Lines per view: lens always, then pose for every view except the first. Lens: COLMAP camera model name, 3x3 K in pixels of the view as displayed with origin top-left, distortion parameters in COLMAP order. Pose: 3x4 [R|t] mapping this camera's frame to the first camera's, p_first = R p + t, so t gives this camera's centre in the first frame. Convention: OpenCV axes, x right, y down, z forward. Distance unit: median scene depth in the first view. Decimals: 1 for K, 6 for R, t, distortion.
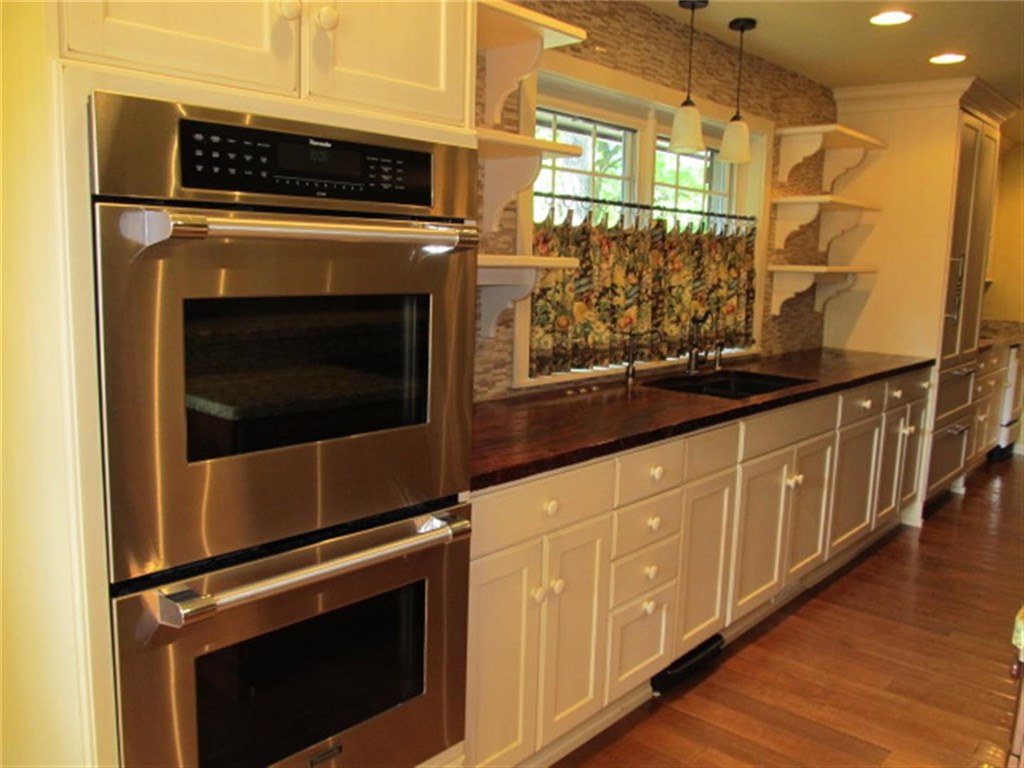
lens RADIAL K [[839.1, 0, 510.5], [0, 839.1, 381.9], [0, 0, 1]] dist [-0.063917, 0.007175]
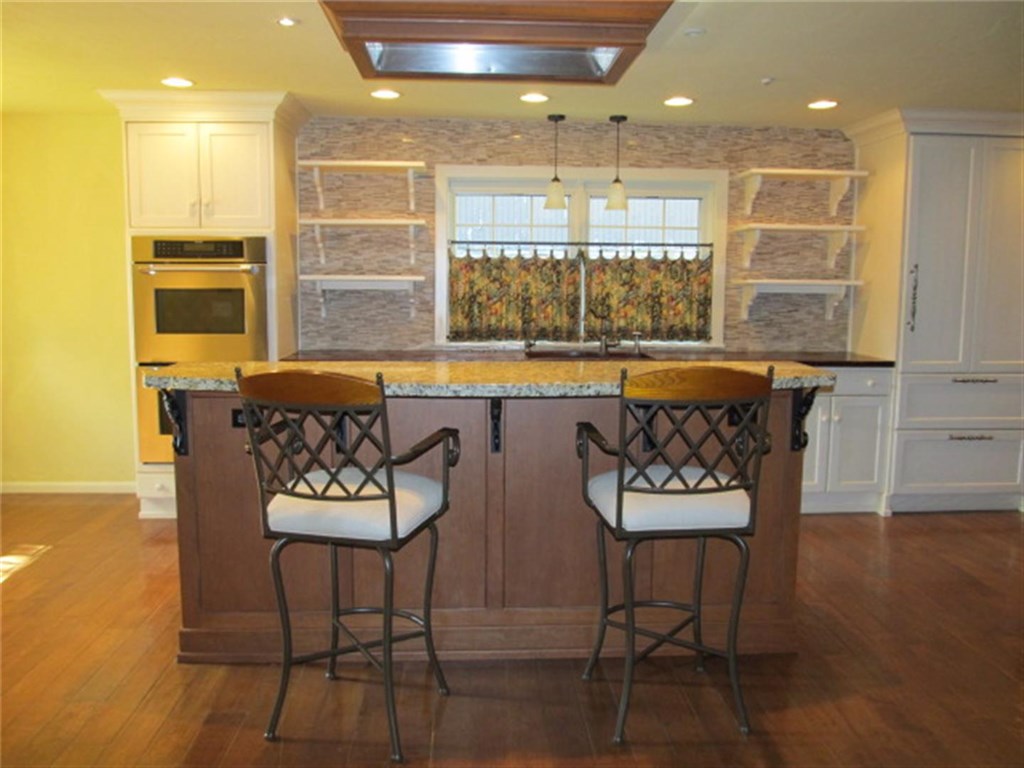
lens RADIAL K [[839.1, 0, 510.5], [0, 839.1, 381.9], [0, 0, 1]] dist [-0.063917, 0.007175]
pose [[0.706545, 0.060737, -0.705057, 1.333615], [-0.092399, 0.995699, -0.006820, 0.078349], [0.701610, 0.069965, 0.709118, -0.192673]]
